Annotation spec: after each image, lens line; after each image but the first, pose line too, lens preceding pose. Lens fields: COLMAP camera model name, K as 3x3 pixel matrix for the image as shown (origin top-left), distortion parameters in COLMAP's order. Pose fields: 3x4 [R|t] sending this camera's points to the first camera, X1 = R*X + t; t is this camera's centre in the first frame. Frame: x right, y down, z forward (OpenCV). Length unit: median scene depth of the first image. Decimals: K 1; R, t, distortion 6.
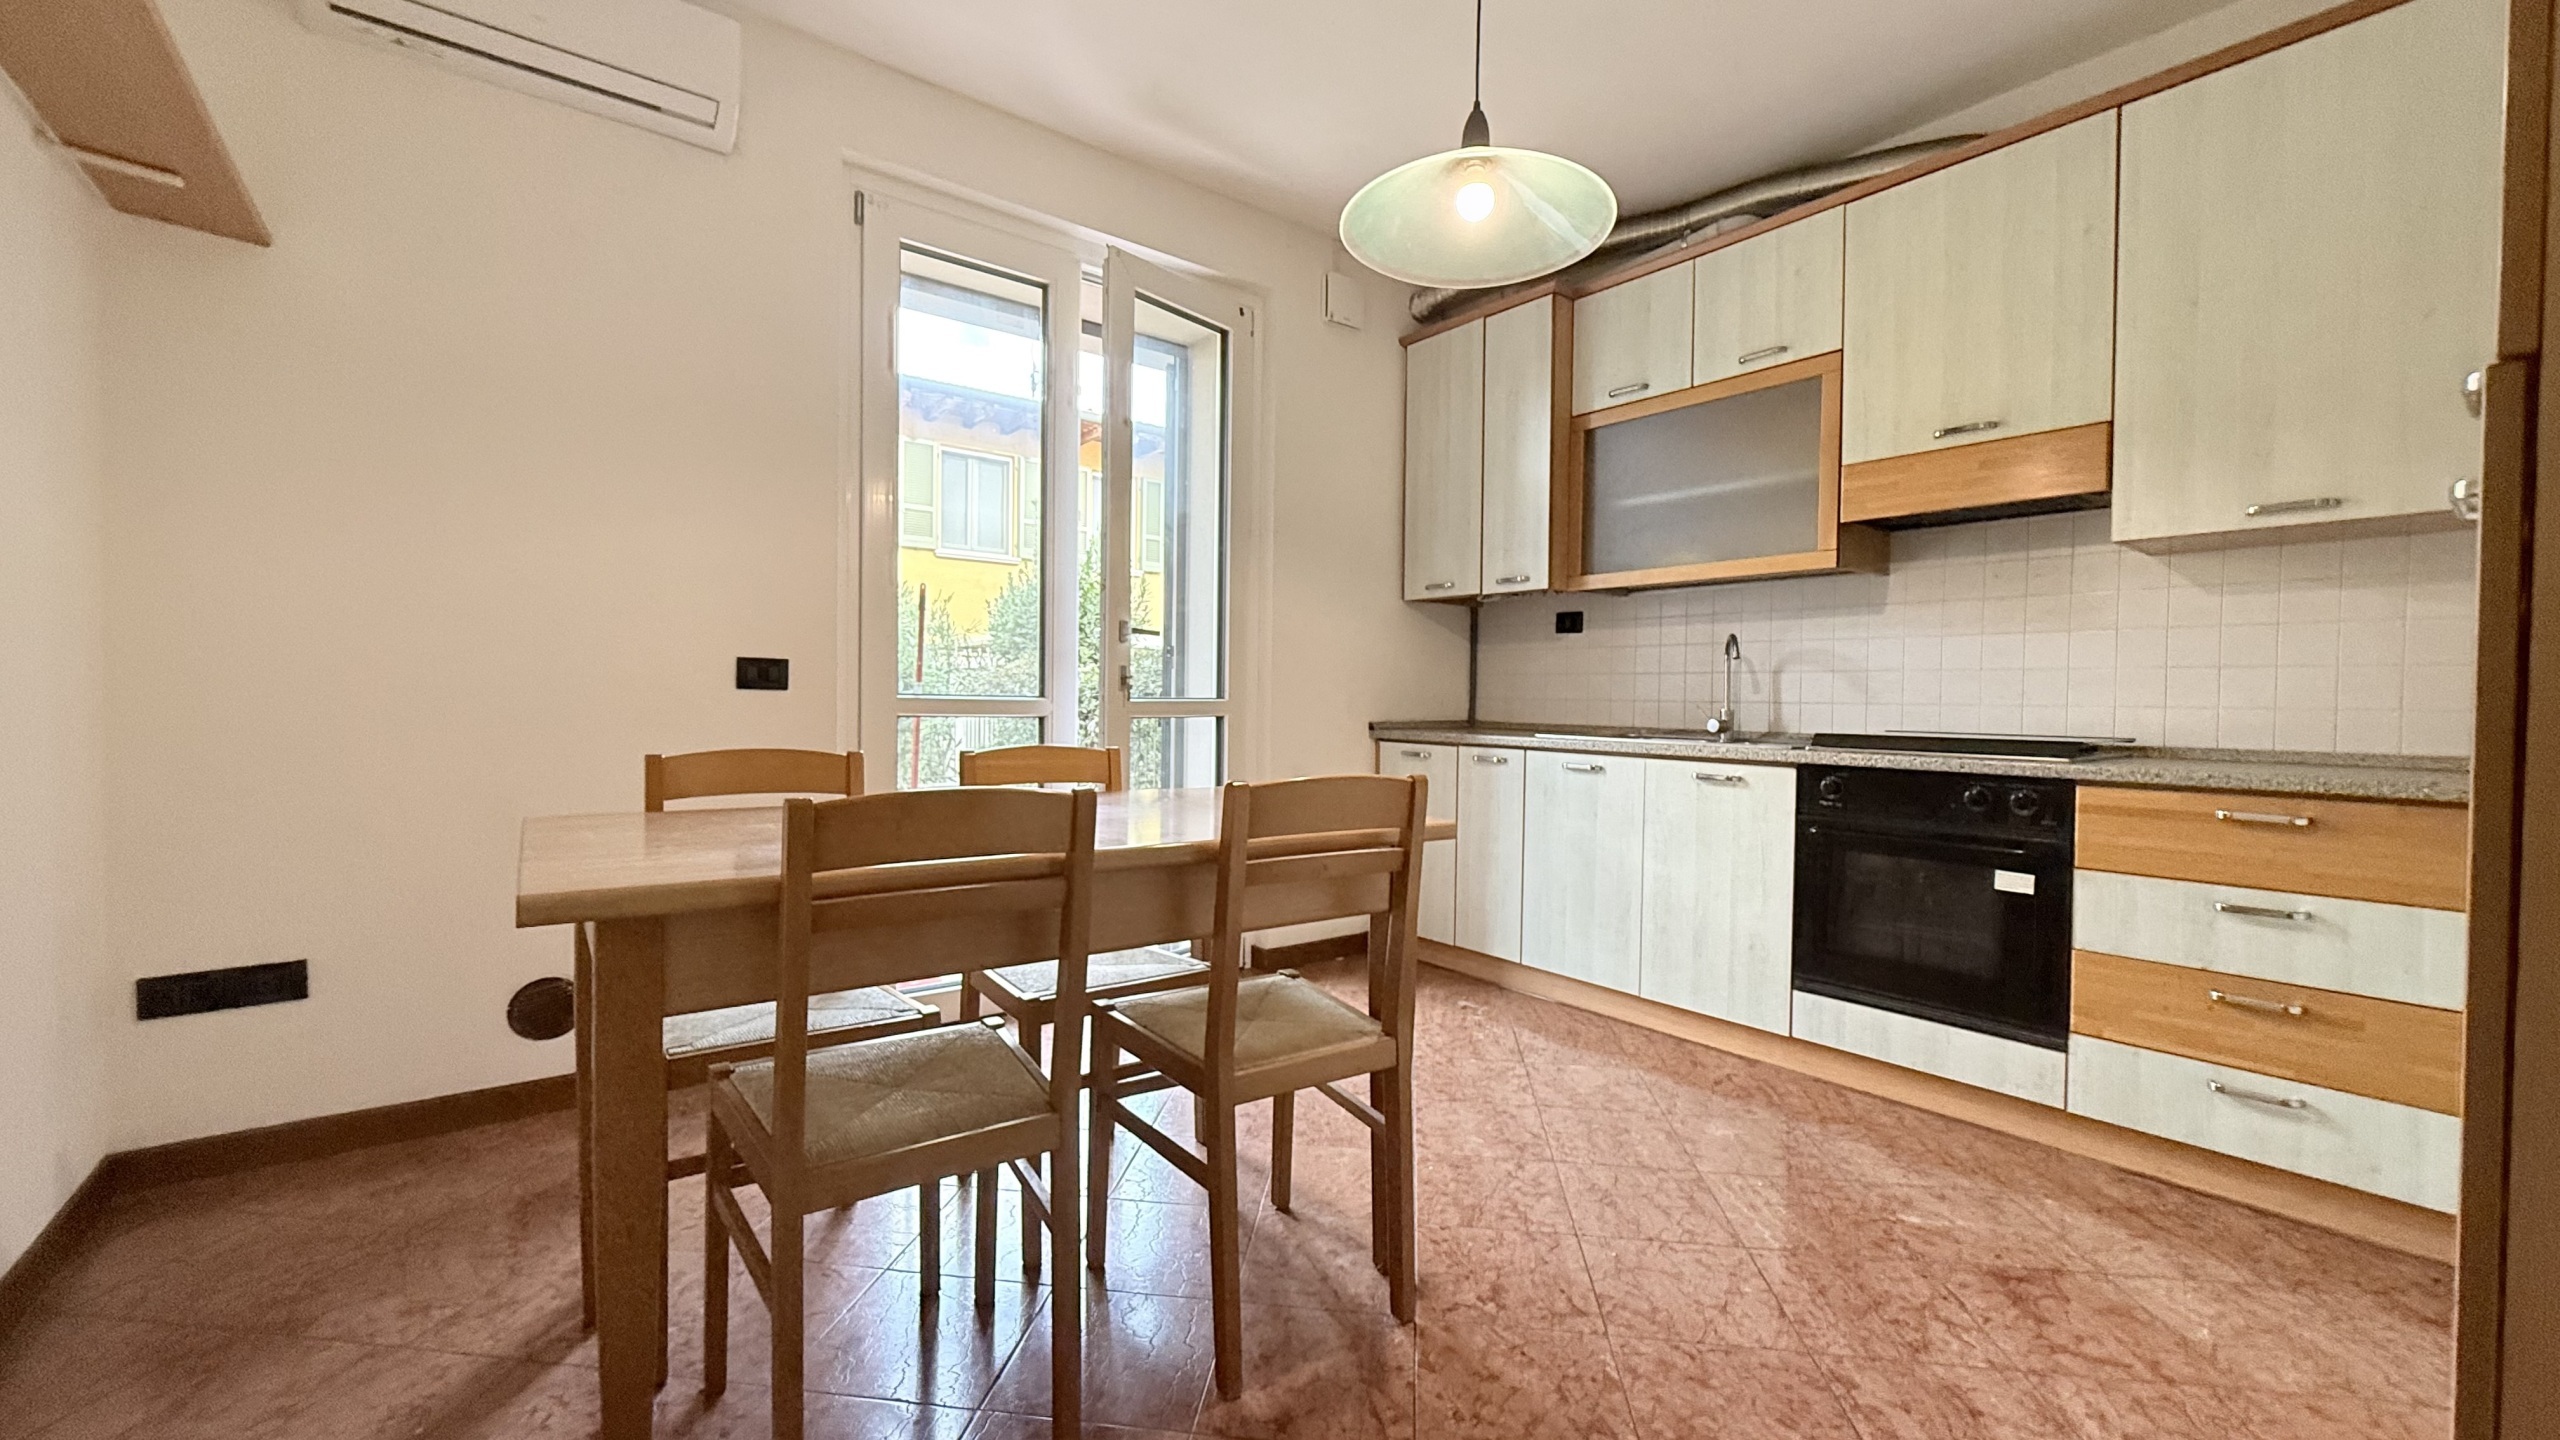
lens RADIAL K [[1011.8, 0, 1285.9], [0, 1011.8, 718.8], [0, 0, 1]] dist [0.001848, 0.000141]
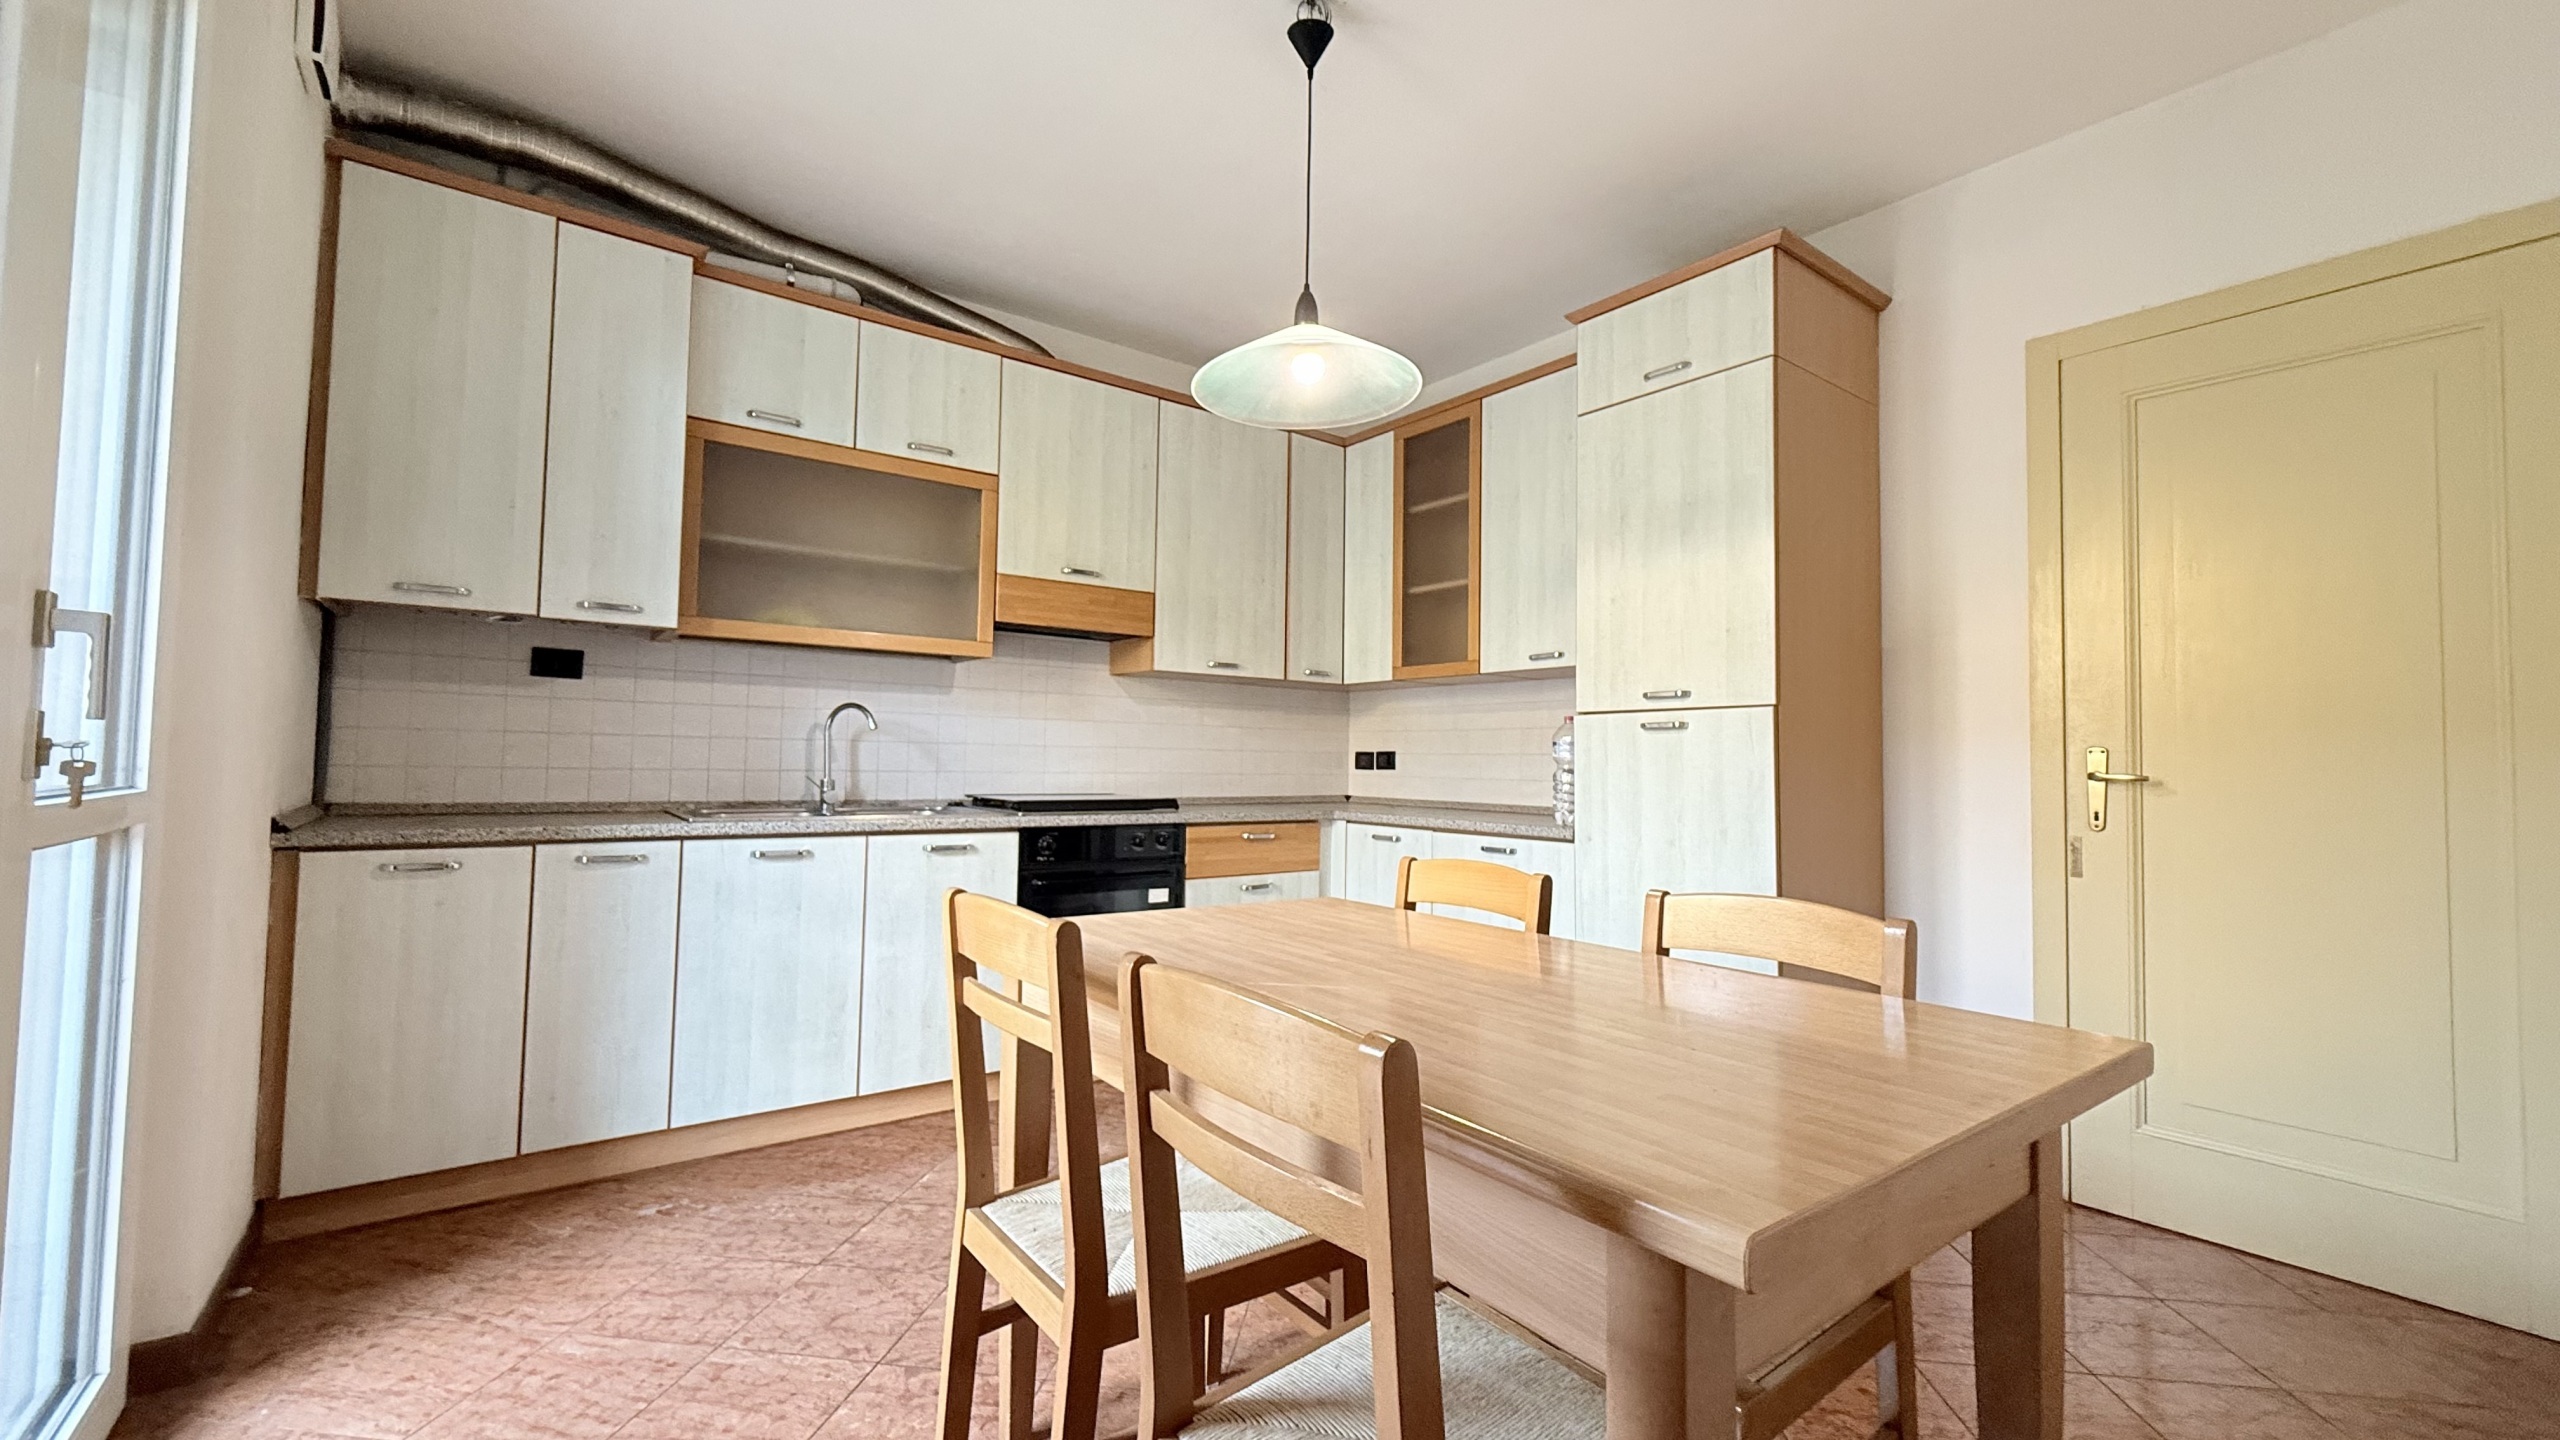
lens RADIAL K [[1011.8, 0, 1285.9], [0, 1011.8, 718.8], [0, 0, 1]] dist [0.001848, 0.000141]
pose [[0.007310, 0.028997, 0.999553, -0.576463], [0.004676, 0.999568, -0.029031, -0.040126], [-0.999962, 0.004886, 0.007171, 0.600020]]
